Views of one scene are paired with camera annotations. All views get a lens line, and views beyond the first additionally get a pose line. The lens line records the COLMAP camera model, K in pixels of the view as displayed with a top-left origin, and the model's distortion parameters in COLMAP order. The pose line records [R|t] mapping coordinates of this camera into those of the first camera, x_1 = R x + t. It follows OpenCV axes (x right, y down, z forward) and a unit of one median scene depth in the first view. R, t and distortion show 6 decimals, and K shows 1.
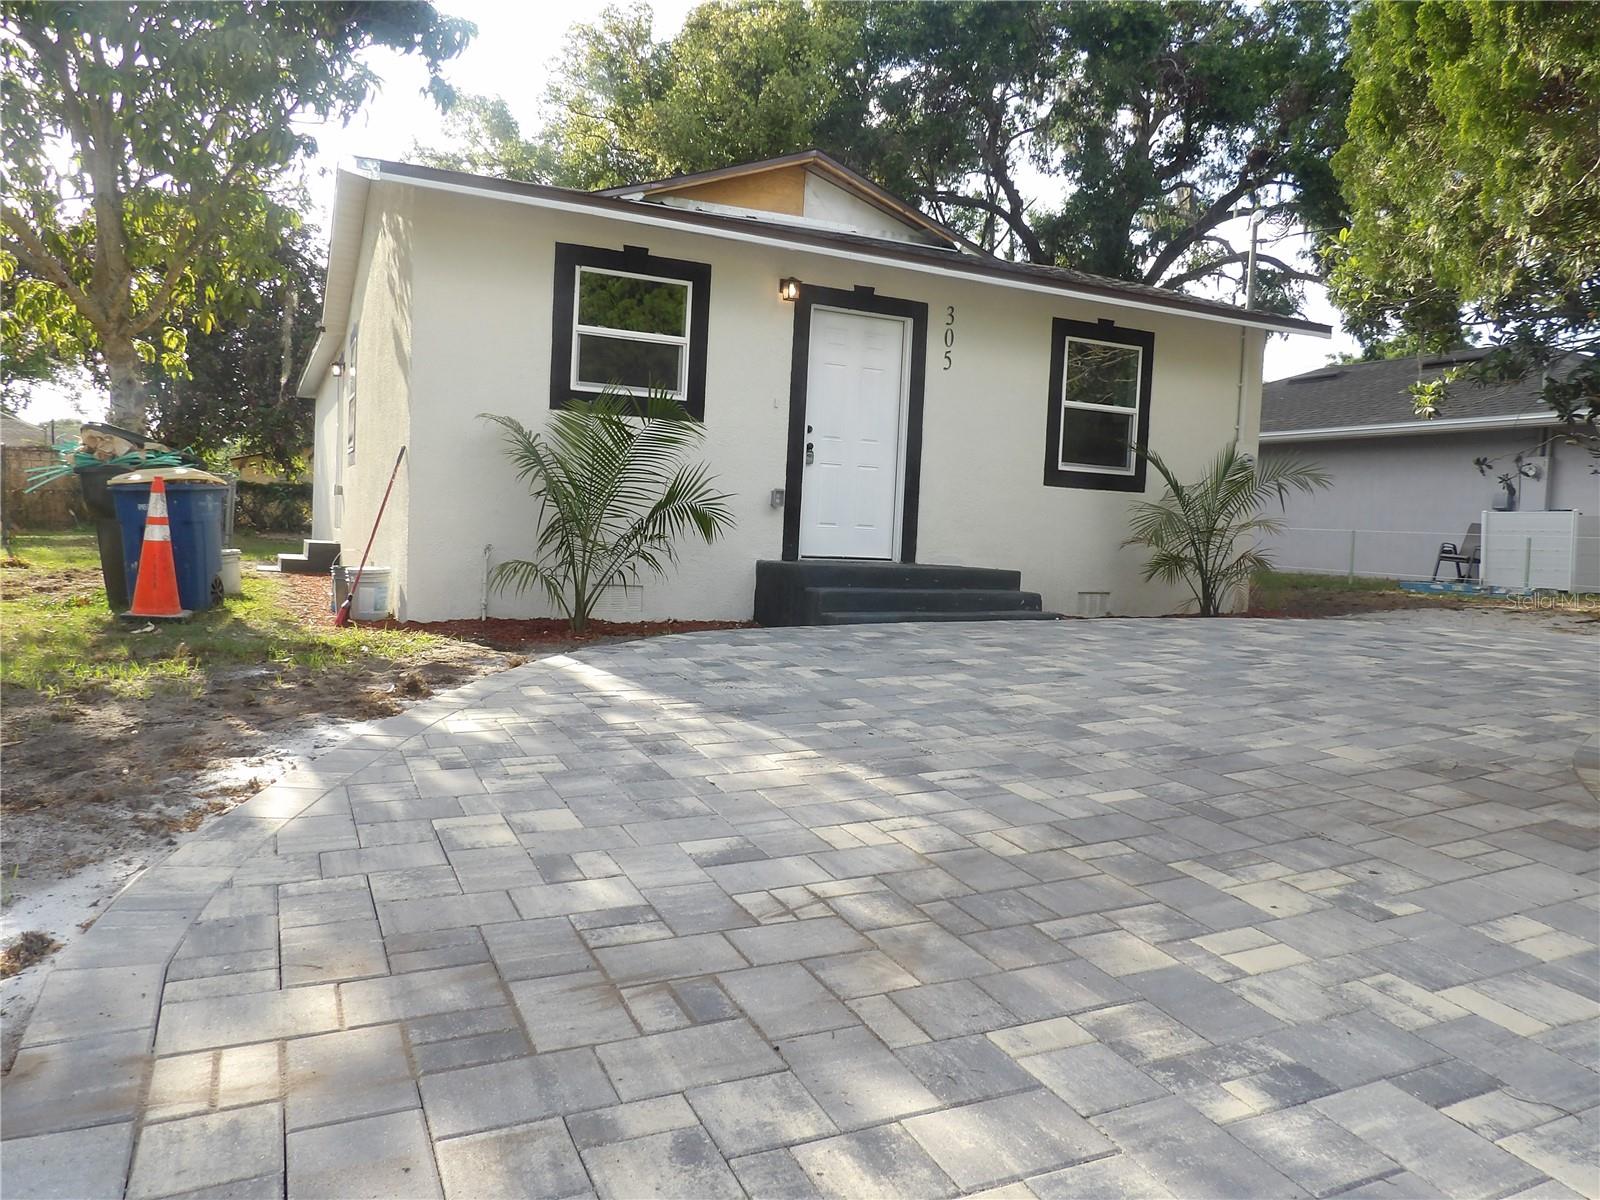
lens RADIAL K [[1144.7, 0, 806.5], [0, 1144.7, 610.1], [0, 0, 1]] dist [-0.040176, 0.042934]
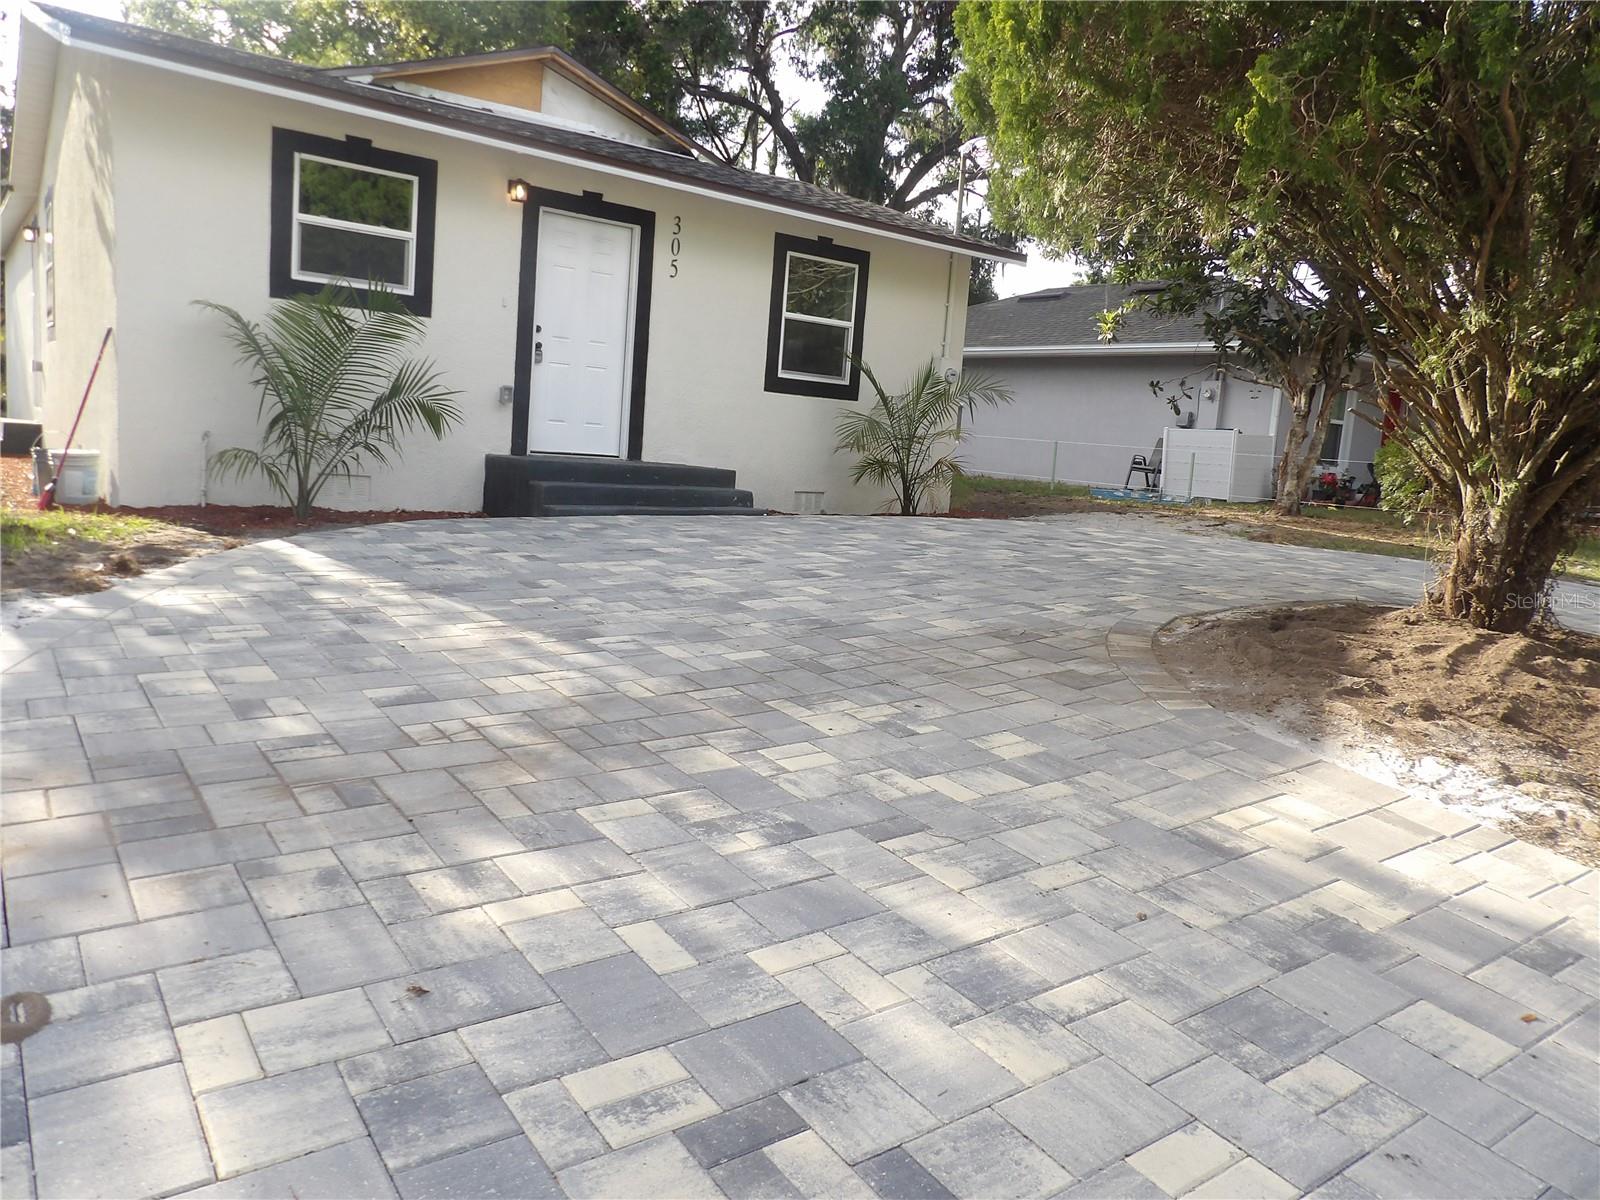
lens RADIAL K [[1143.8, 0, 800.0], [0, 1143.8, 600.0], [0, 0, 1]] dist [-0.037456, 0.055034]
pose [[0.980806, 0.002851, 0.194965, 0.049589], [-0.018430, 0.996772, 0.078135, 0.003782], [-0.194113, -0.080228, 0.977693, -0.116884]]
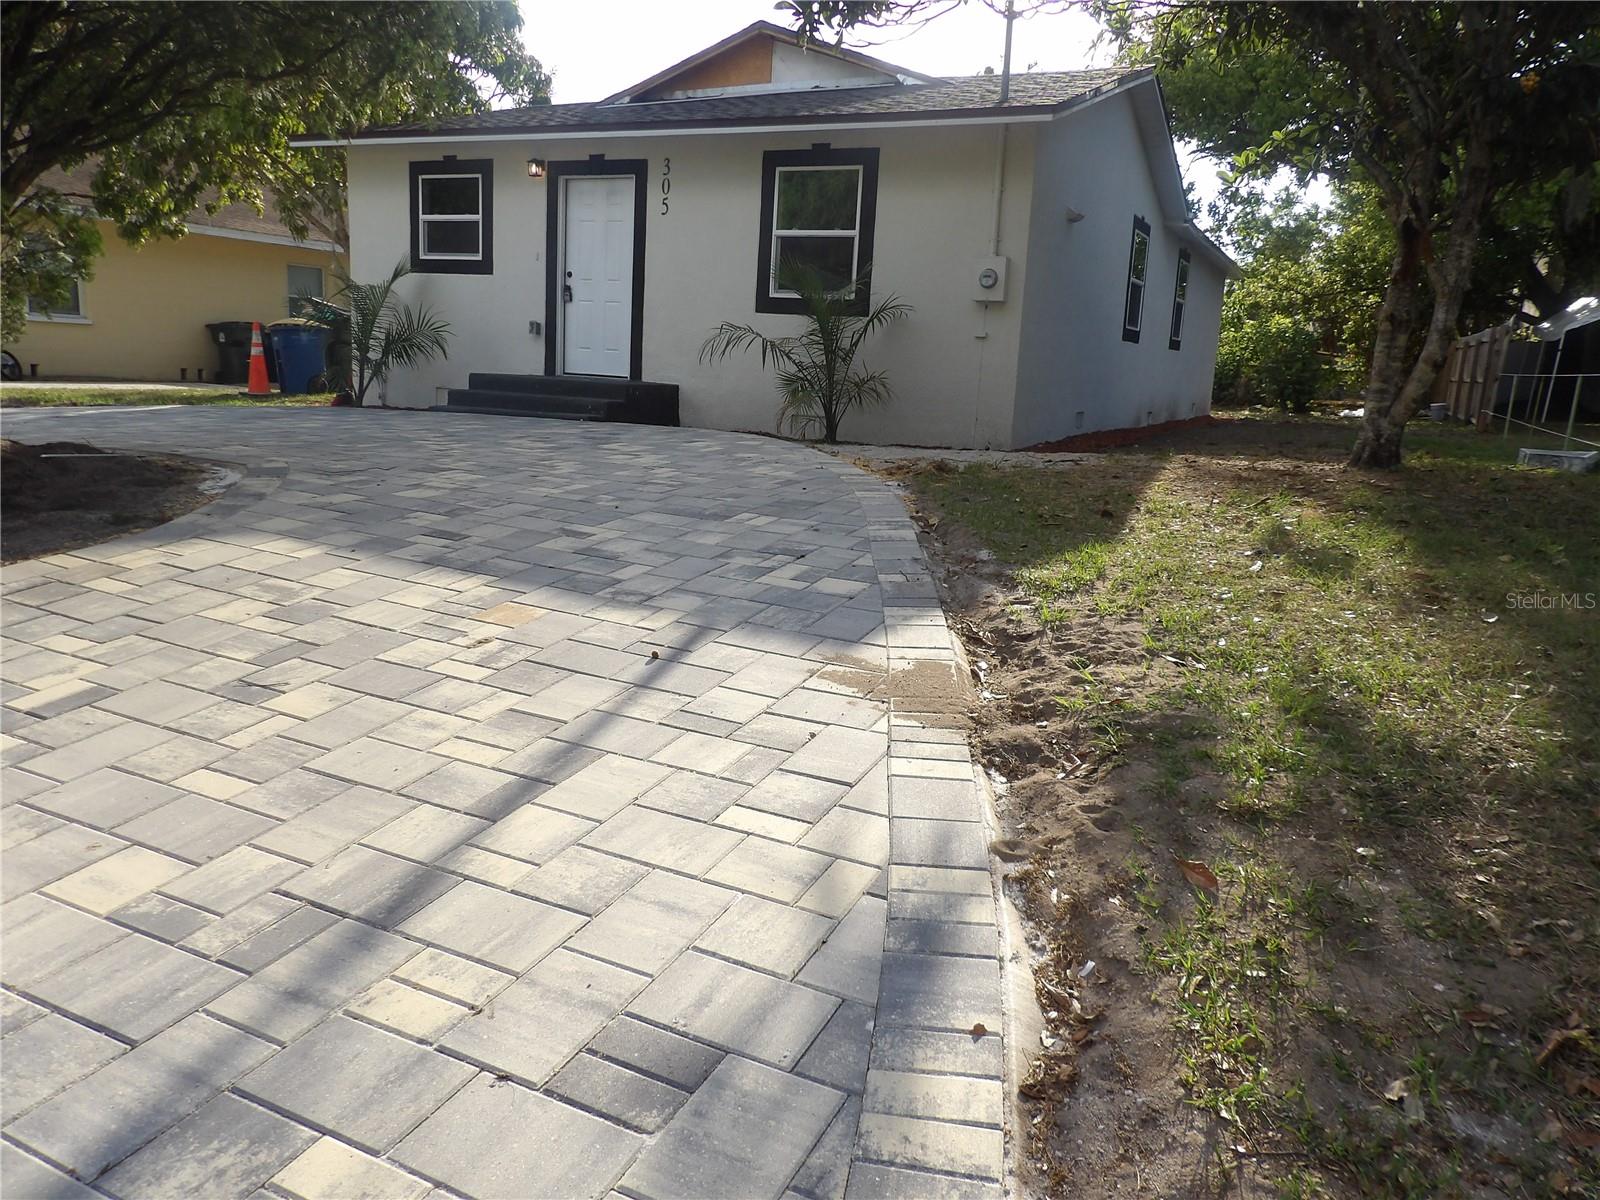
lens RADIAL K [[1143.8, 0, 800.0], [0, 1143.8, 600.0], [0, 0, 1]] dist [-0.037456, 0.055034]
pose [[0.619897, 0.155226, -0.769177, 1.749720], [-0.080298, 0.987641, 0.134601, 0.018464], [0.780564, -0.021676, 0.624700, 0.548719]]
